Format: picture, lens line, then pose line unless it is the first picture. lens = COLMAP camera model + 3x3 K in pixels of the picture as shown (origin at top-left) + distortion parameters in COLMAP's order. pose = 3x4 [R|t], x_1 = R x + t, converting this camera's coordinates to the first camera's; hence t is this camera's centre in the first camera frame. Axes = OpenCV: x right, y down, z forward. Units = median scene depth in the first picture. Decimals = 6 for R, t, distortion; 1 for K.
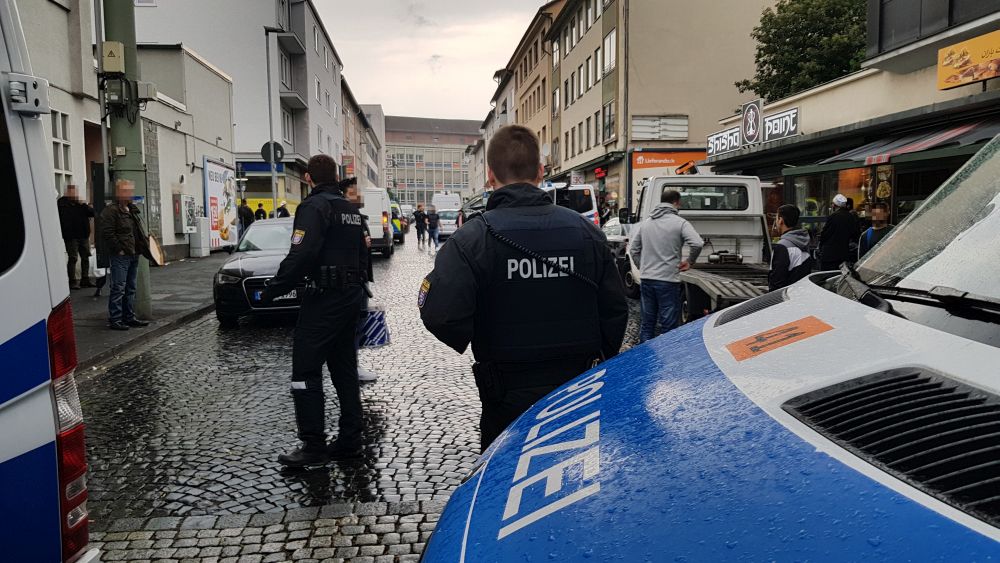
lens RADIAL K [[781.6, 0, 499.5], [0, 781.6, 296.3], [0, 0, 1]] dist [0.069267, -0.152460]
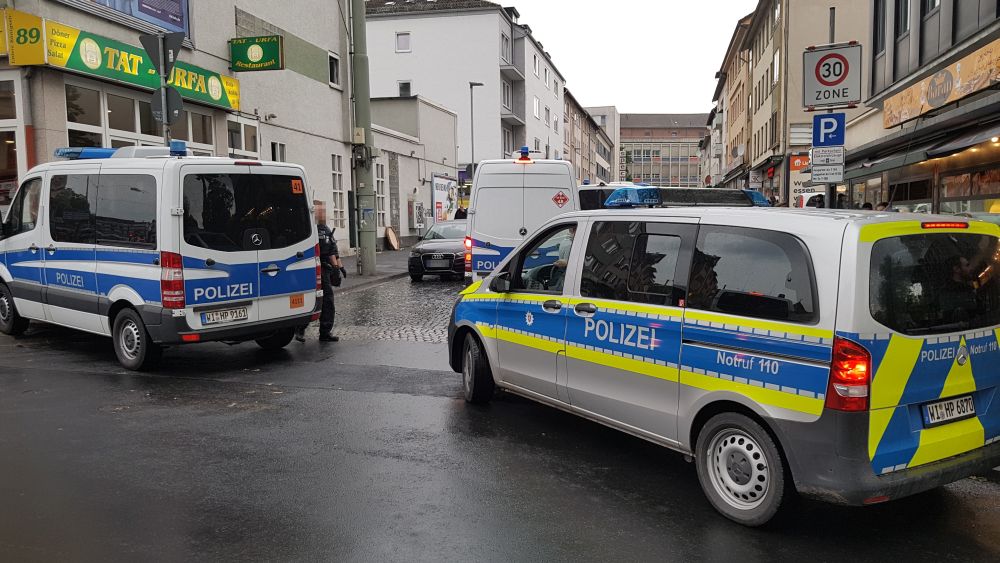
lens RADIAL K [[790.3, 0, 500.0], [0, 790.3, 281.5], [0, 0, 1]] dist [0.106782, -0.155770]
pose [[0.950335, 0.022984, -0.310379, 0.167752], [-0.026349, 0.999631, -0.006652, 0.019111], [0.310112, 0.014500, 0.950589, -0.275280]]
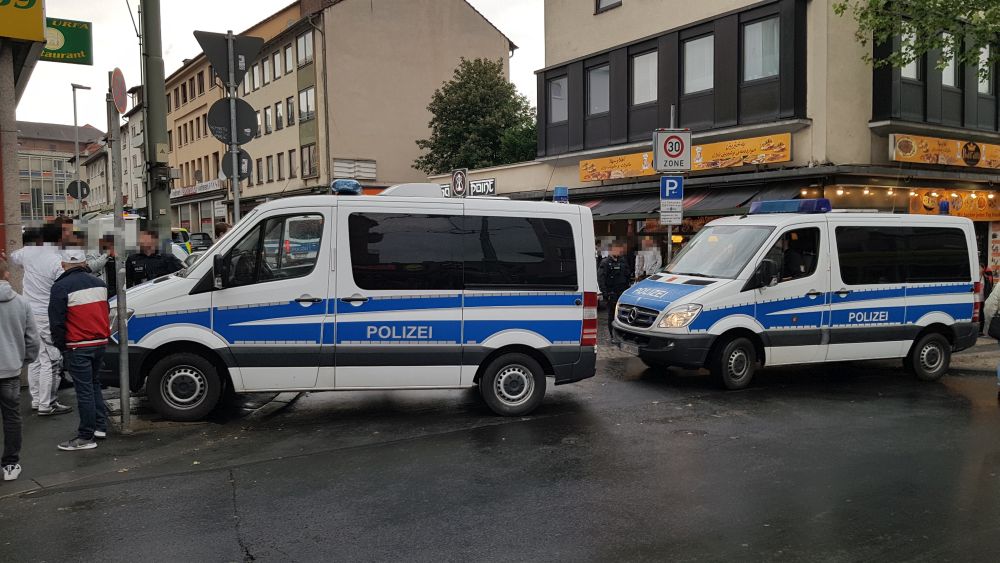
lens RADIAL K [[790.3, 0, 500.0], [0, 790.3, 281.5], [0, 0, 1]] dist [0.106782, -0.155770]
pose [[0.876752, -0.031026, 0.479942, -0.264468], [0.047989, 0.998580, -0.023112, 0.009651], [-0.478543, 0.043296, 0.876996, -0.287580]]
